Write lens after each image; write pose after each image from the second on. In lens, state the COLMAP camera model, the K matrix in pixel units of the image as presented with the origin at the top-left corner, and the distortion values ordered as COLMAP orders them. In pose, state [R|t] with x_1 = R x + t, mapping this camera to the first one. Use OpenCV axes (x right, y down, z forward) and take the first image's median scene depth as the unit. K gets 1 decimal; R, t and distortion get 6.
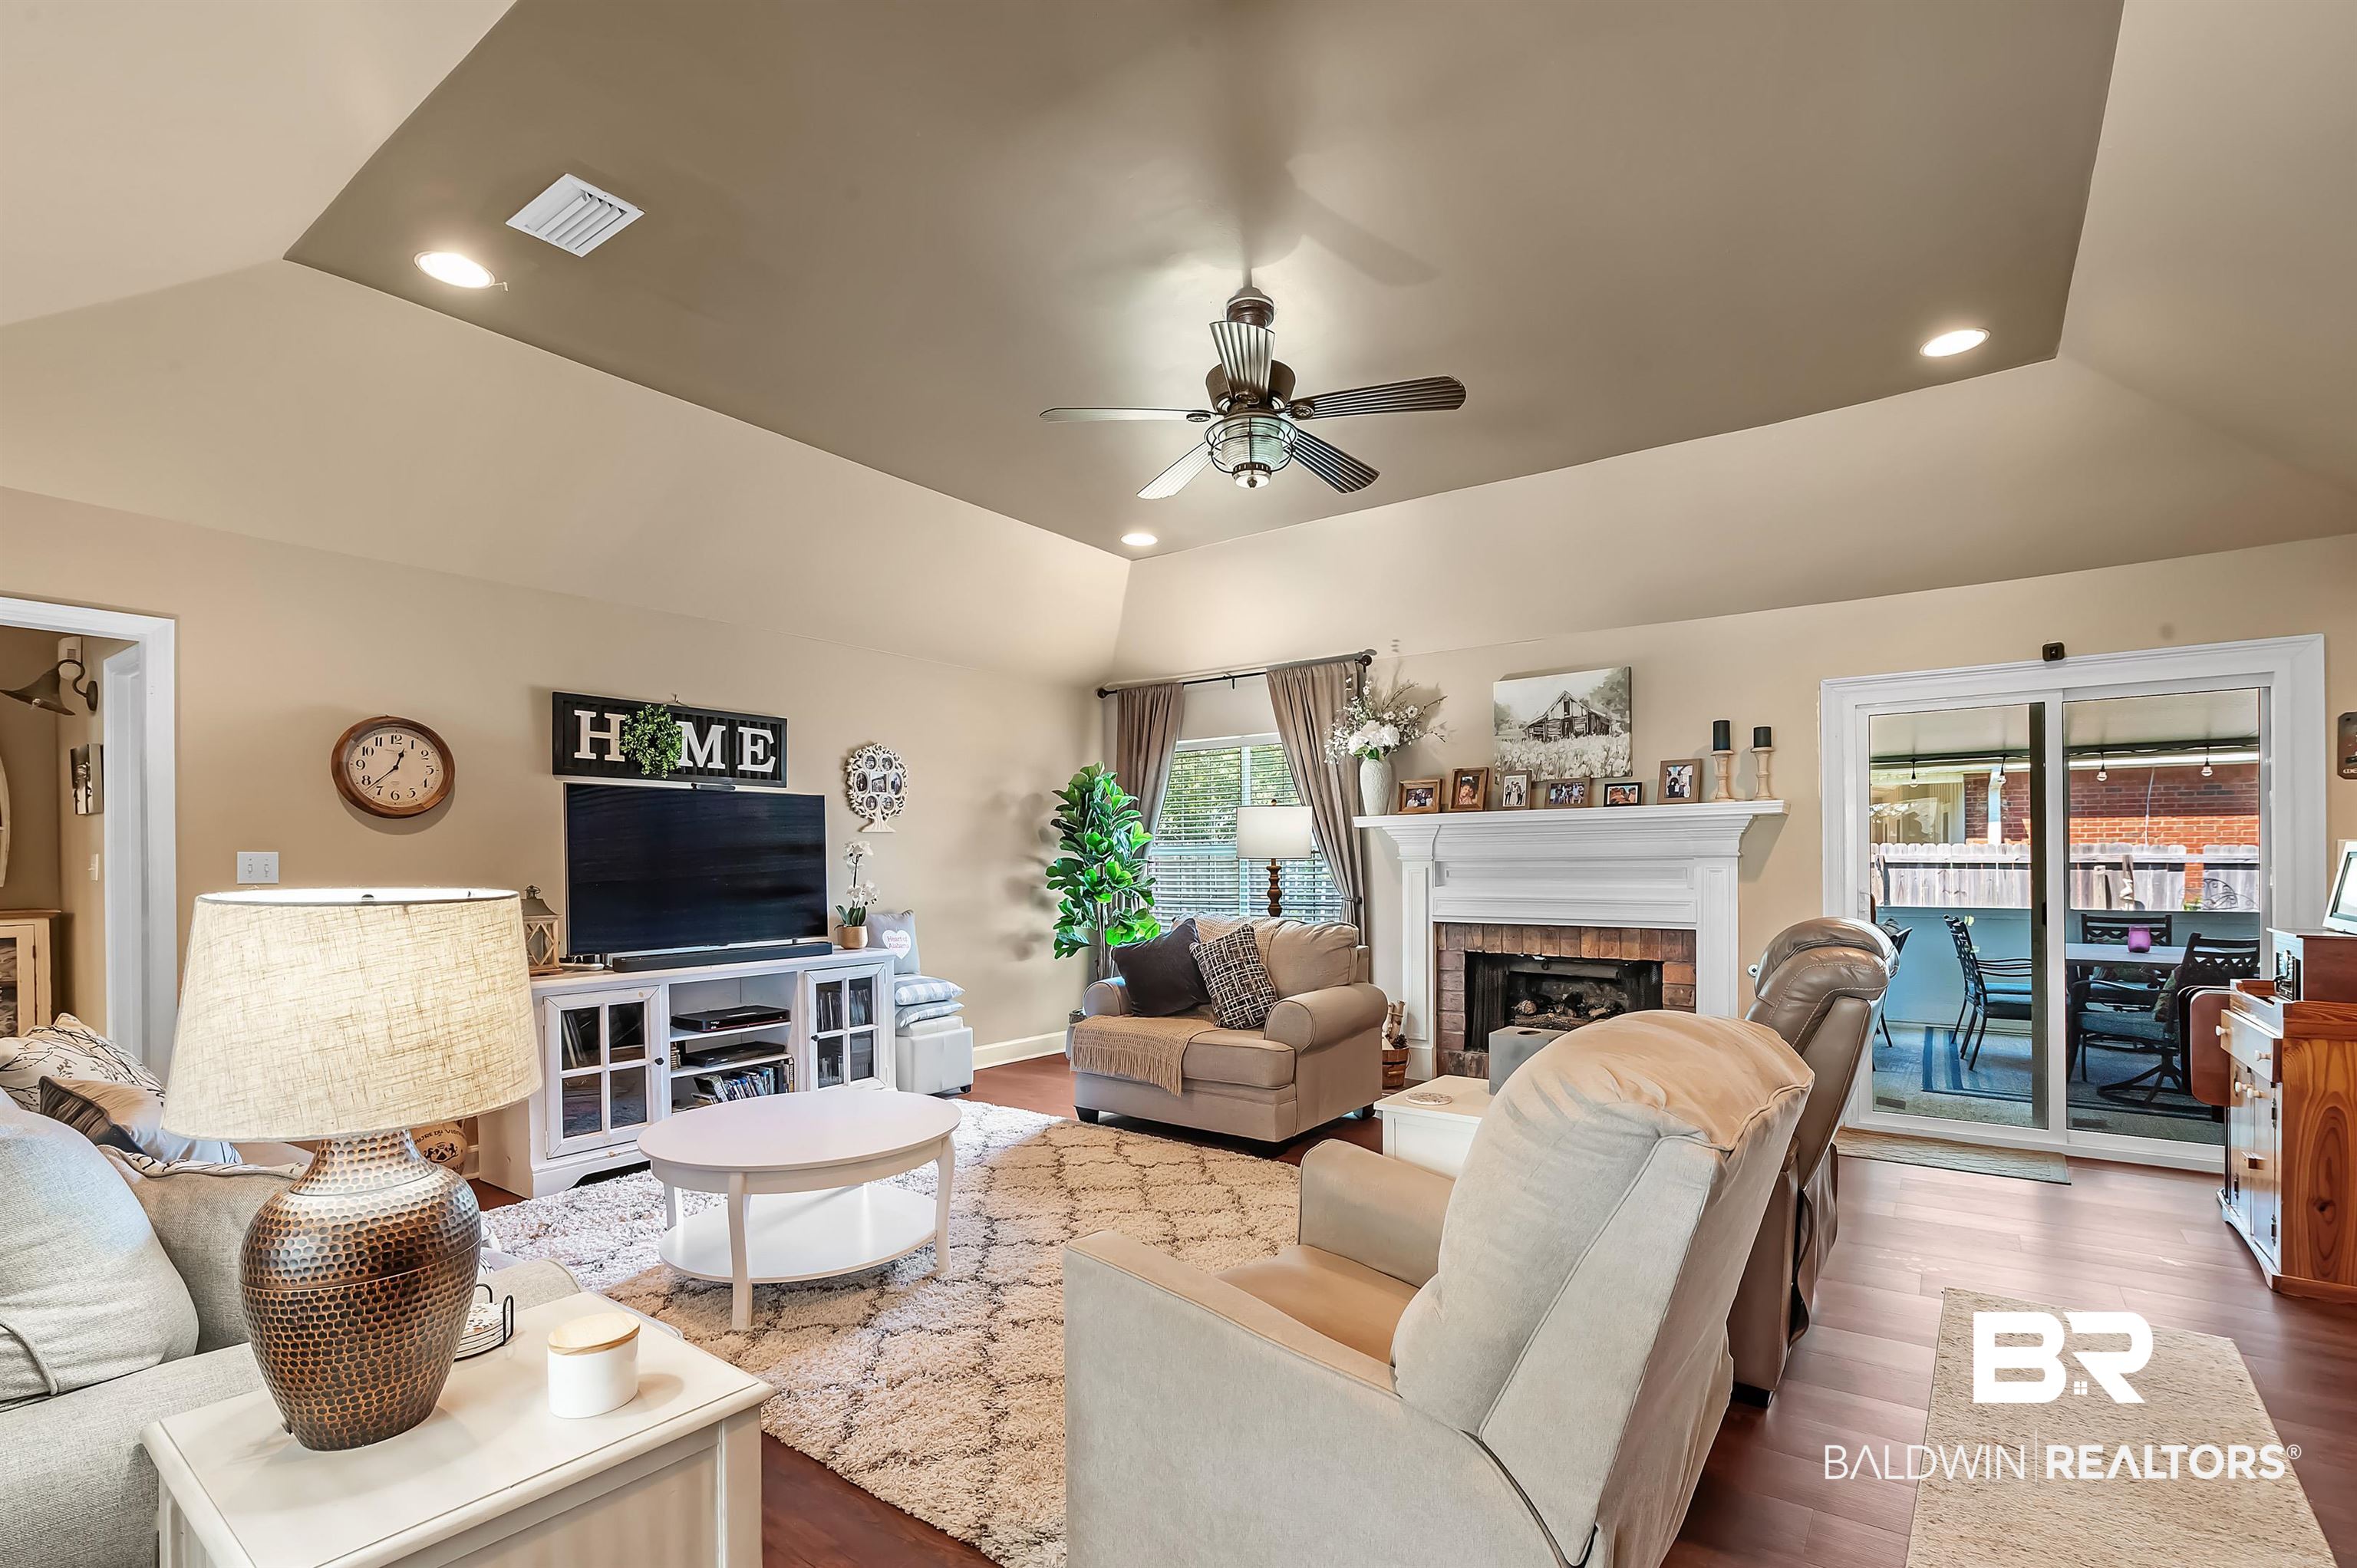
lens RADIAL K [[1090.6, 0, 1182.6], [0, 1090.6, 858.3], [0, 0, 1]] dist [-0.015628, -0.000226]
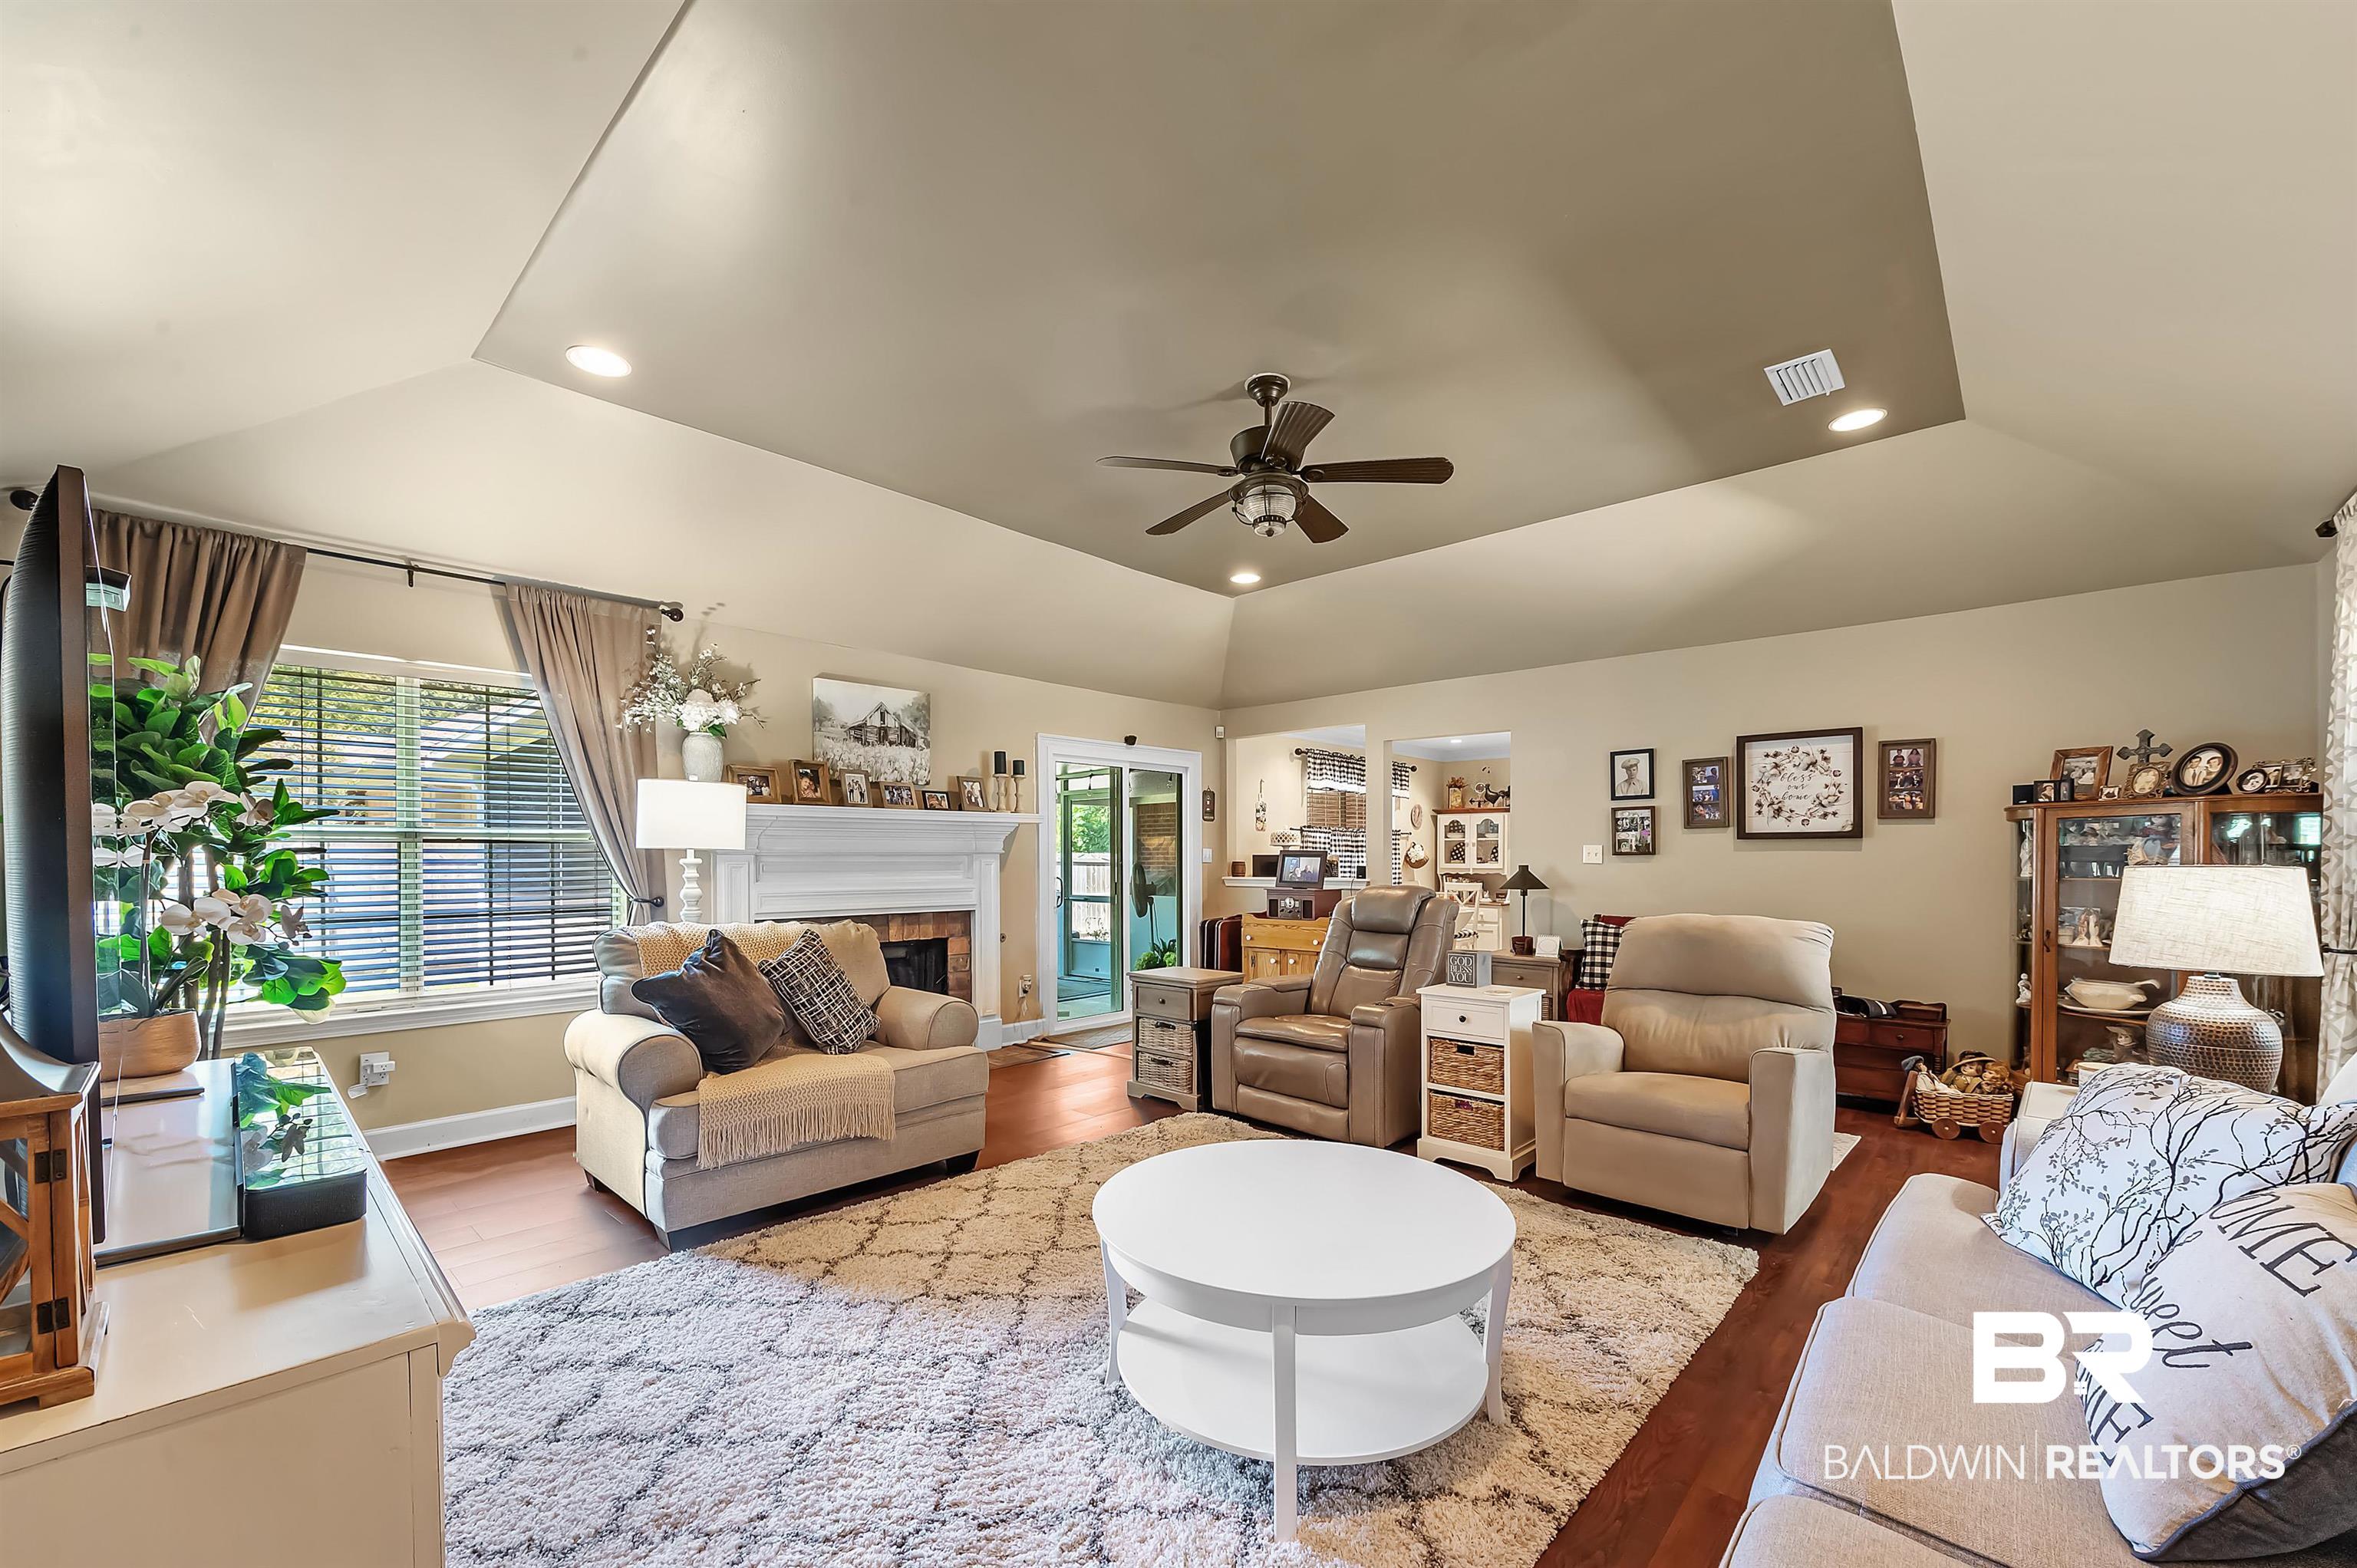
lens RADIAL K [[950.8, 0, 1183.1], [0, 950.8, 857.3], [0, 0, 1]] dist [-0.002524, -0.000708]
pose [[0.093968, 0.009385, 0.995531, -0.592536], [-0.002457, 0.999955, -0.009194, 0.012415], [-0.995572, -0.001582, 0.093987, 0.616203]]
